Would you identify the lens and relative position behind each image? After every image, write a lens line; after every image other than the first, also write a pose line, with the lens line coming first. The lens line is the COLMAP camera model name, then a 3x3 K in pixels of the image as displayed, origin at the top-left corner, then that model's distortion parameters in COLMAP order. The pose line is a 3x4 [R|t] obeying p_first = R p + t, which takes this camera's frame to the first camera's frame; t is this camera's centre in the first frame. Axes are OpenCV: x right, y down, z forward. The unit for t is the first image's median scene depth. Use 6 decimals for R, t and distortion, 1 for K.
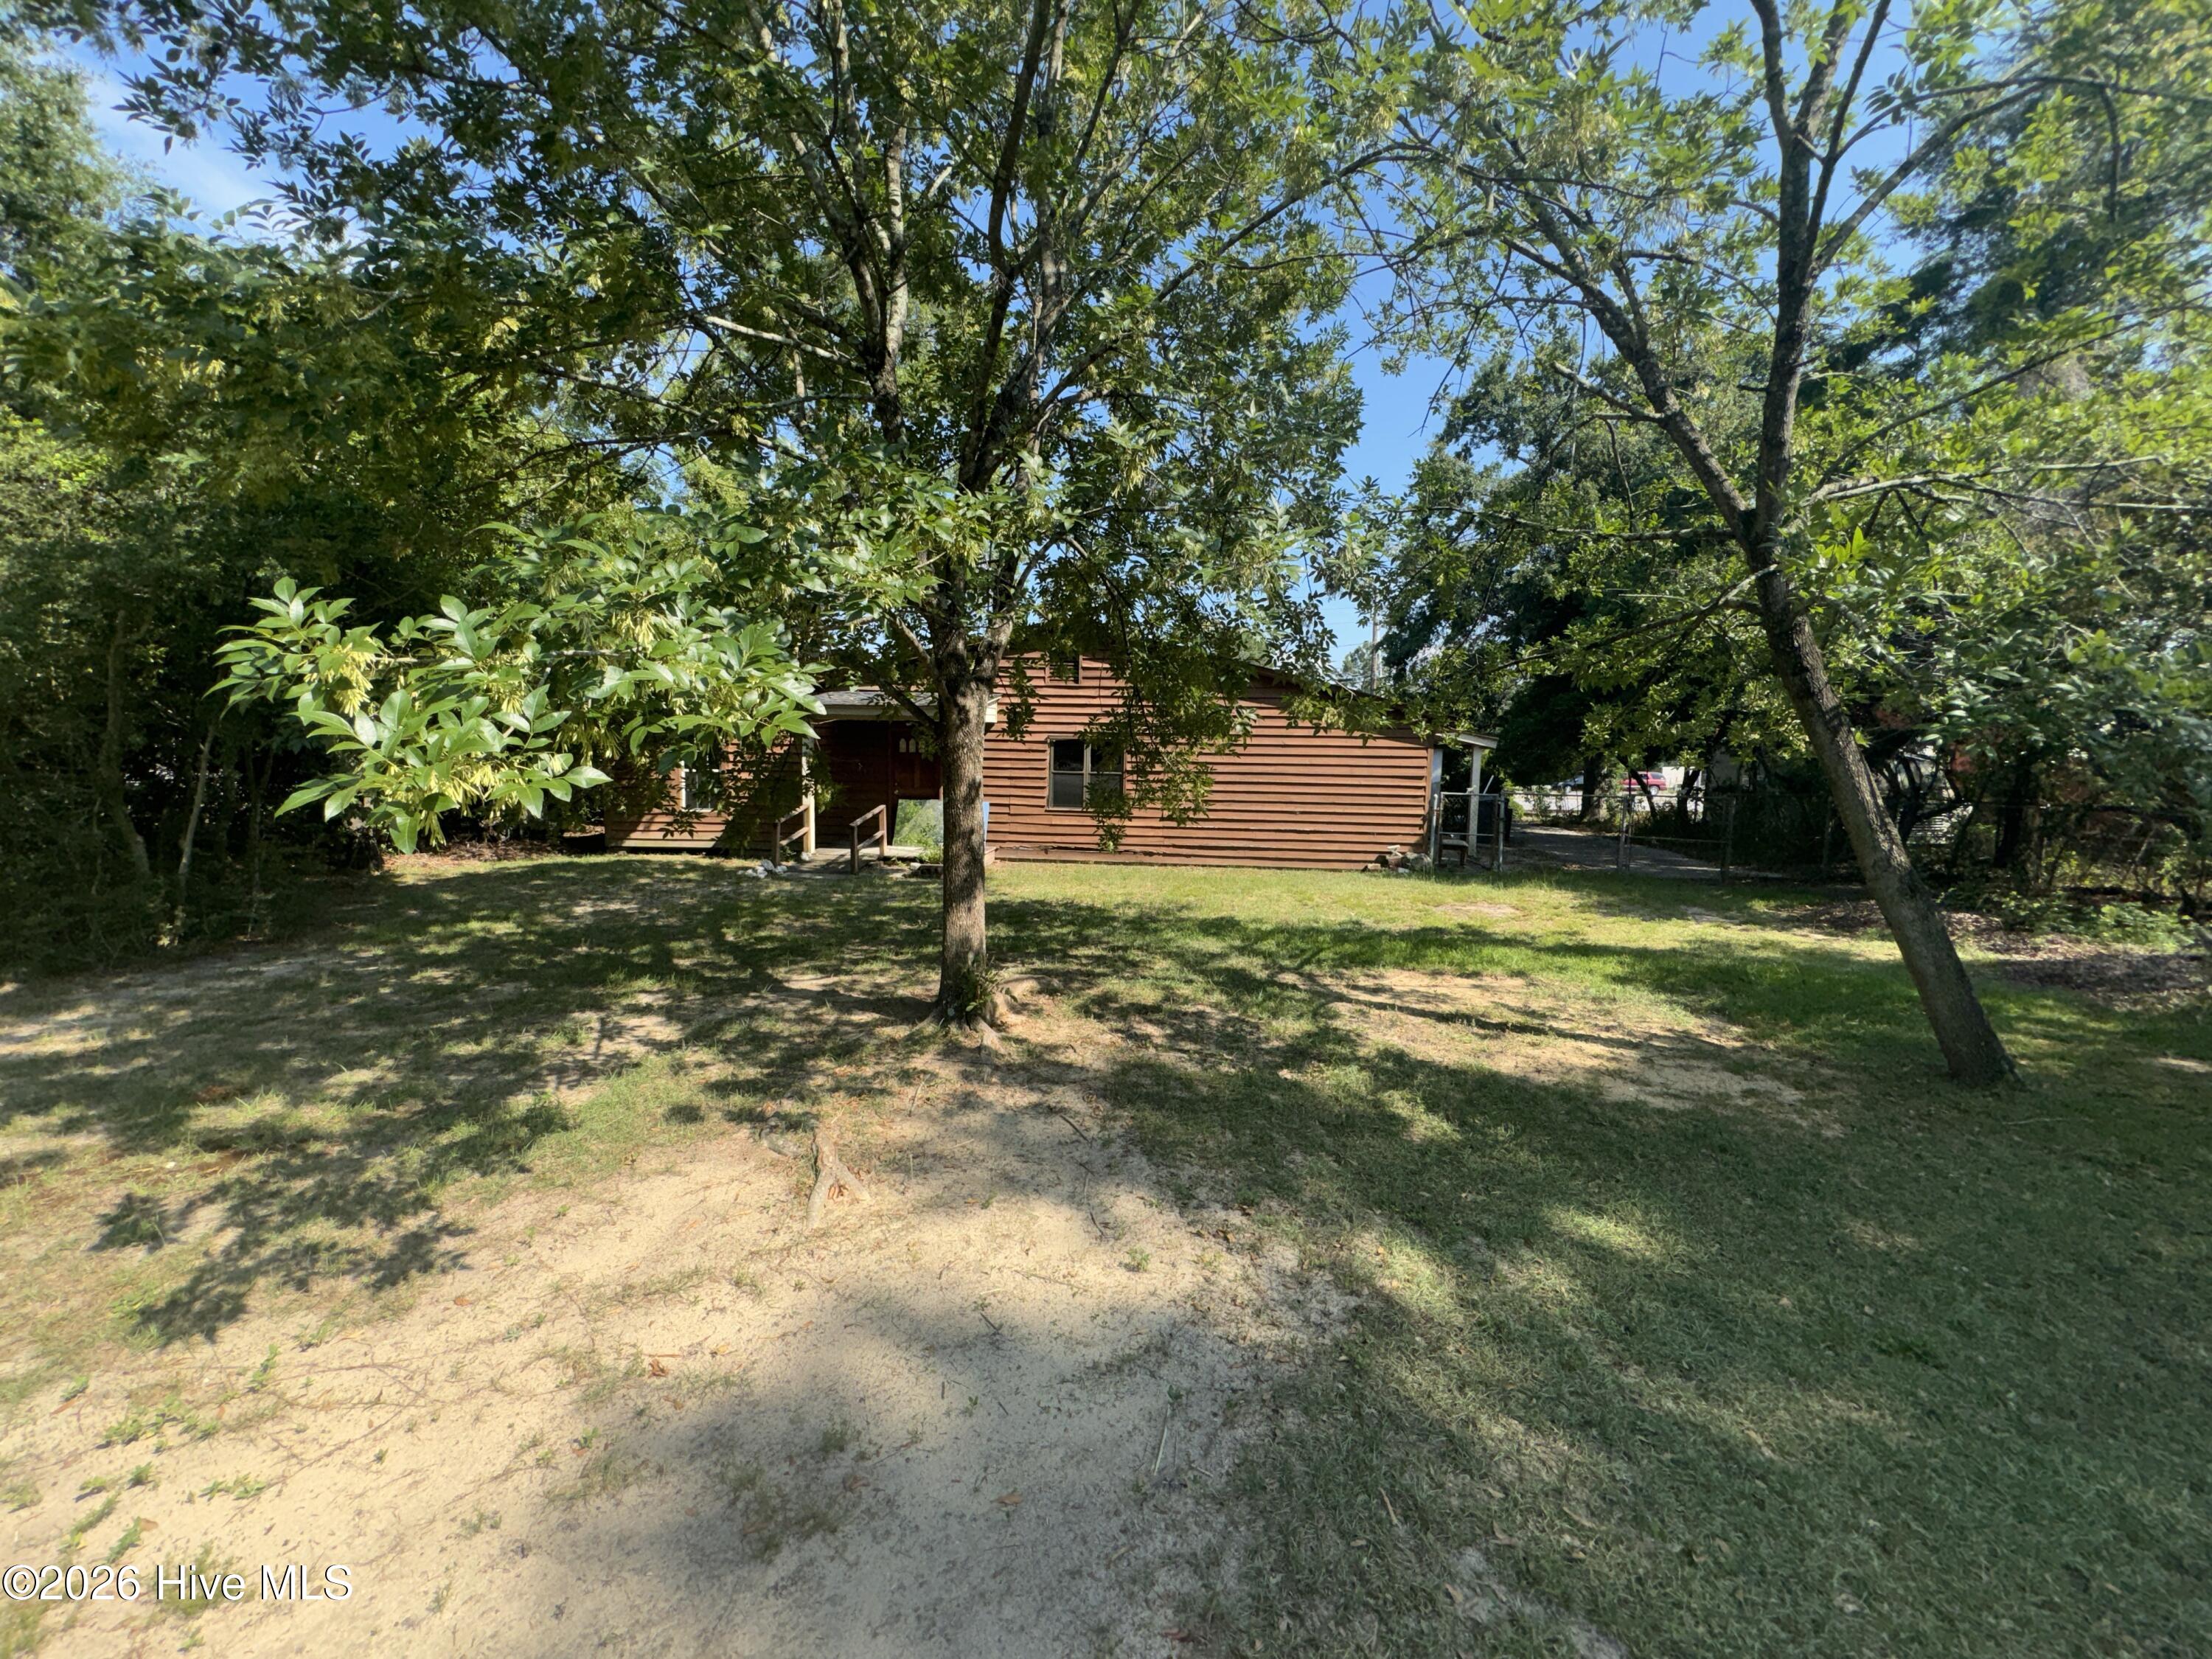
lens RADIAL K [[884.1, 0, 1103.1], [0, 884.1, 831.5], [0, 0, 1]] dist [-0.000350, -0.000039]
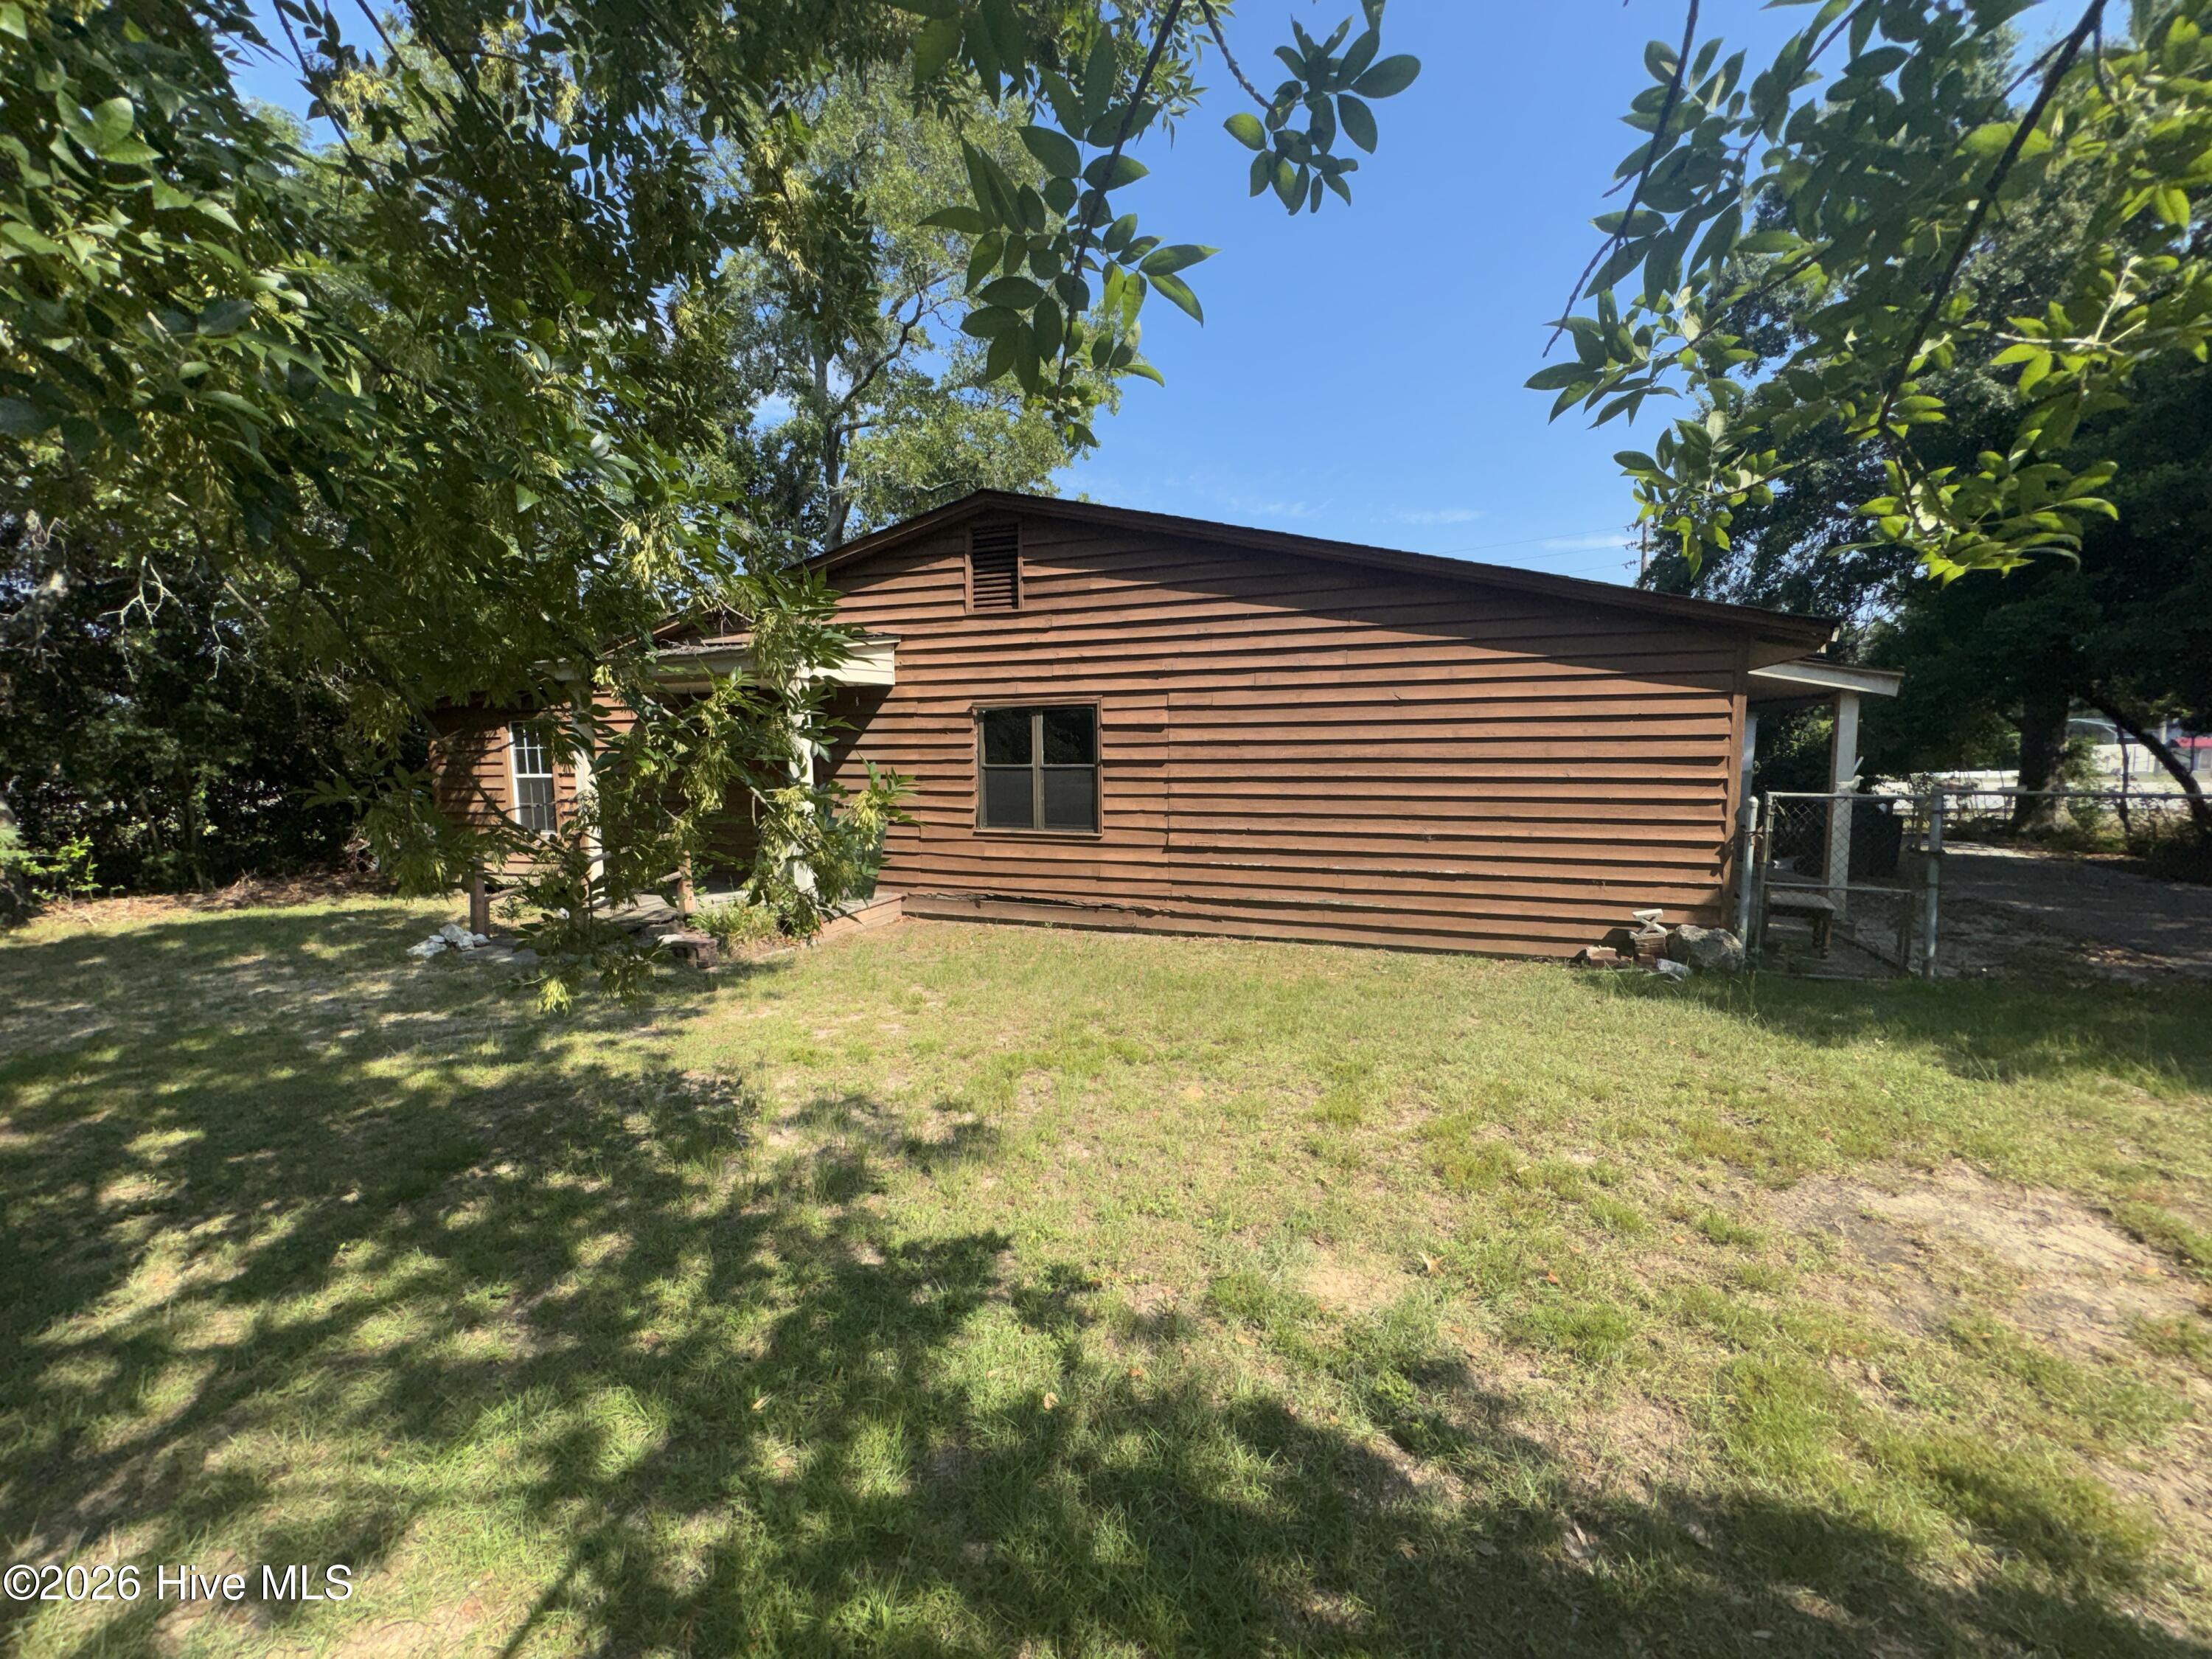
lens RADIAL K [[884.1, 0, 1103.1], [0, 884.1, 831.5], [0, 0, 1]] dist [-0.000350, -0.000039]
pose [[0.965923, -0.003583, -0.258806, 0.168376], [0.003331, 0.999993, -0.001413, -0.023989], [0.258809, 0.000503, 0.965928, 0.466974]]
